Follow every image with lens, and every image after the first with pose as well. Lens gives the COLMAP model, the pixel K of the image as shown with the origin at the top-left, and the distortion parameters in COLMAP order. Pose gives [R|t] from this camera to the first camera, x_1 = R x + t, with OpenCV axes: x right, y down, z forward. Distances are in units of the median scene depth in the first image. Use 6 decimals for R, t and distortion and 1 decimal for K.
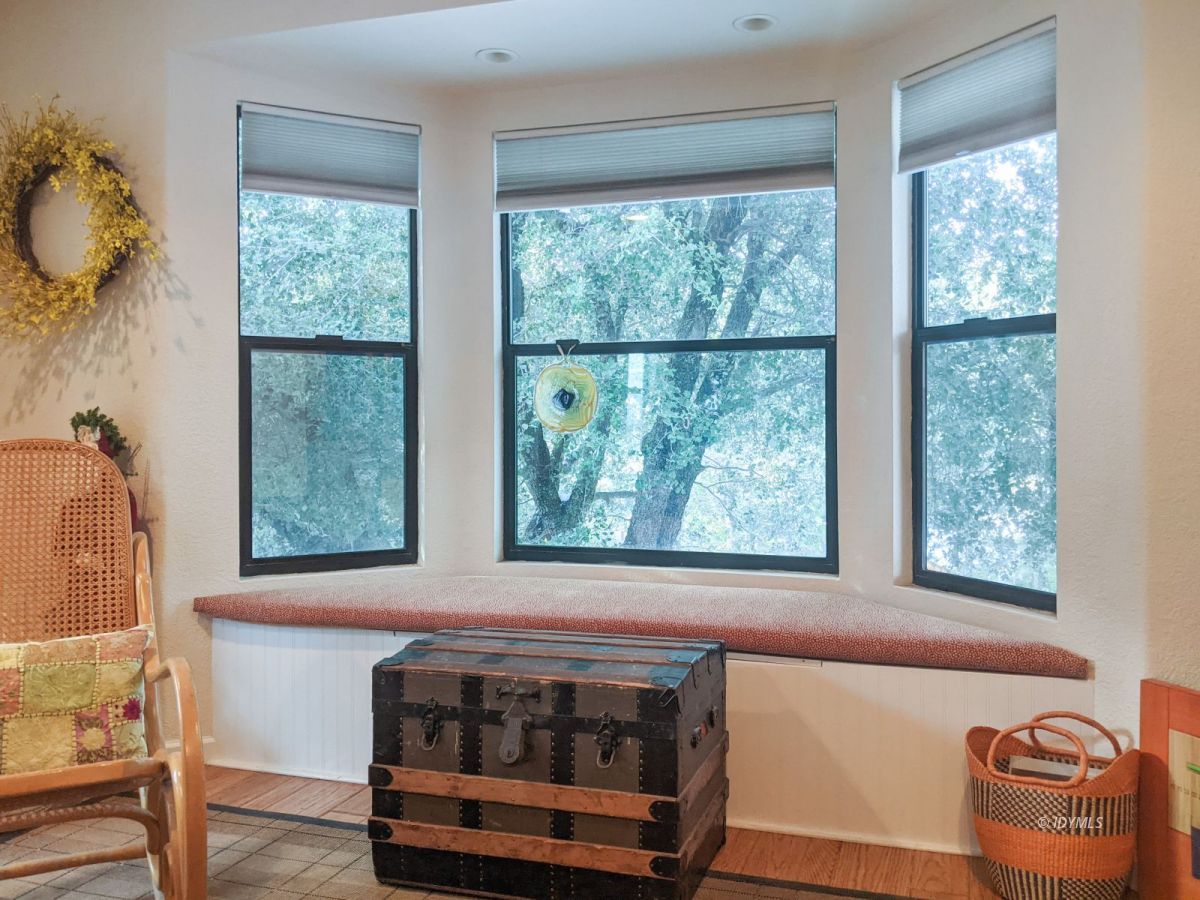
lens RADIAL K [[996.6, 0, 679.9], [0, 996.6, 395.2], [0, 0, 1]] dist [0.075070, -0.133908]
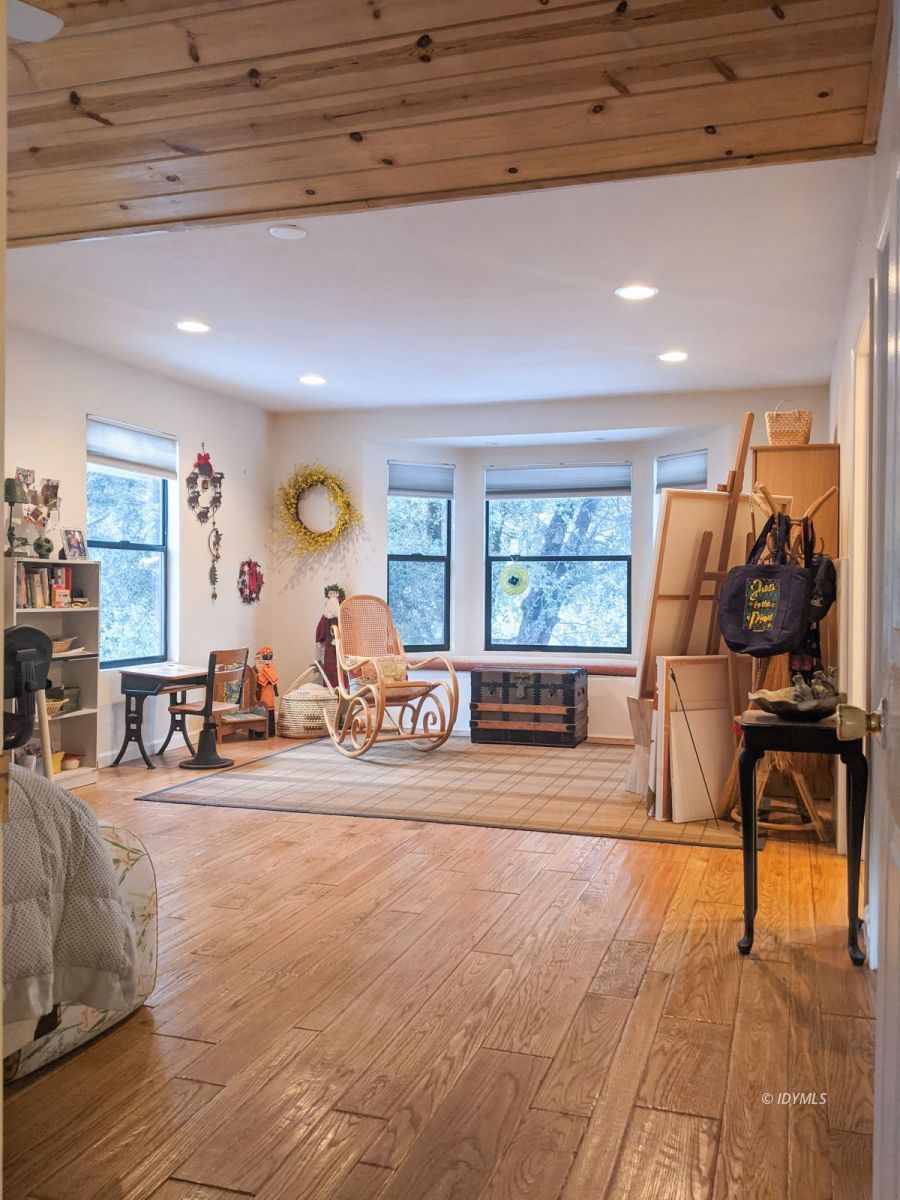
lens RADIAL K [[961.2, 0, 470.3], [0, 961.2, 599.1], [0, 0, 1]] dist [0.073767, -0.121571]
pose [[0.999242, 0.007154, -0.038260, -0.155750], [-0.005839, 0.999392, 0.034371, -0.035214], [0.038482, -0.034121, 0.998677, -1.472577]]
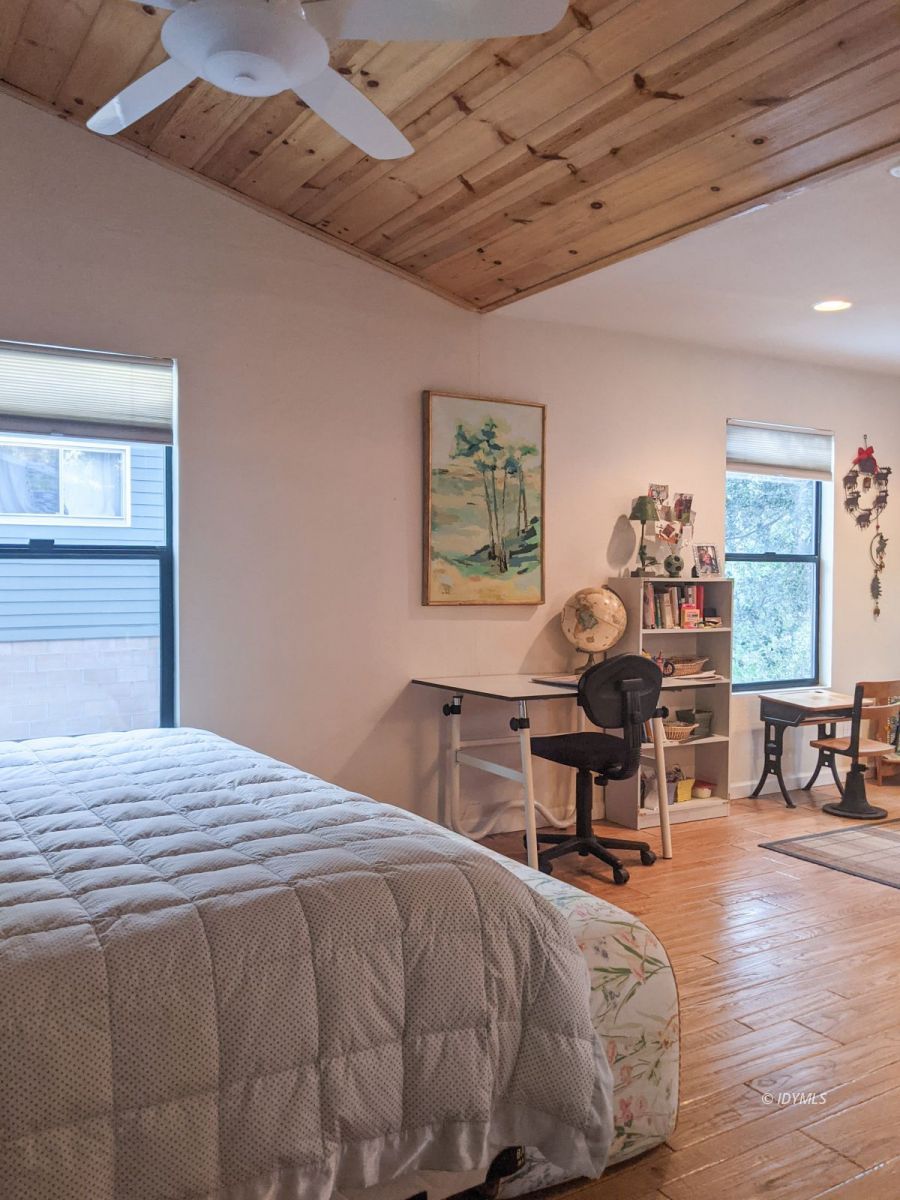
lens RADIAL K [[996.6, 0, 460.2], [0, 996.6, 606.0], [0, 0, 1]] dist [0.075070, -0.133908]
pose [[0.738320, 0.023880, -0.674027, -0.091217], [0.010687, 0.998833, 0.047094, -0.081681], [0.674366, -0.041973, 0.737204, -1.272676]]
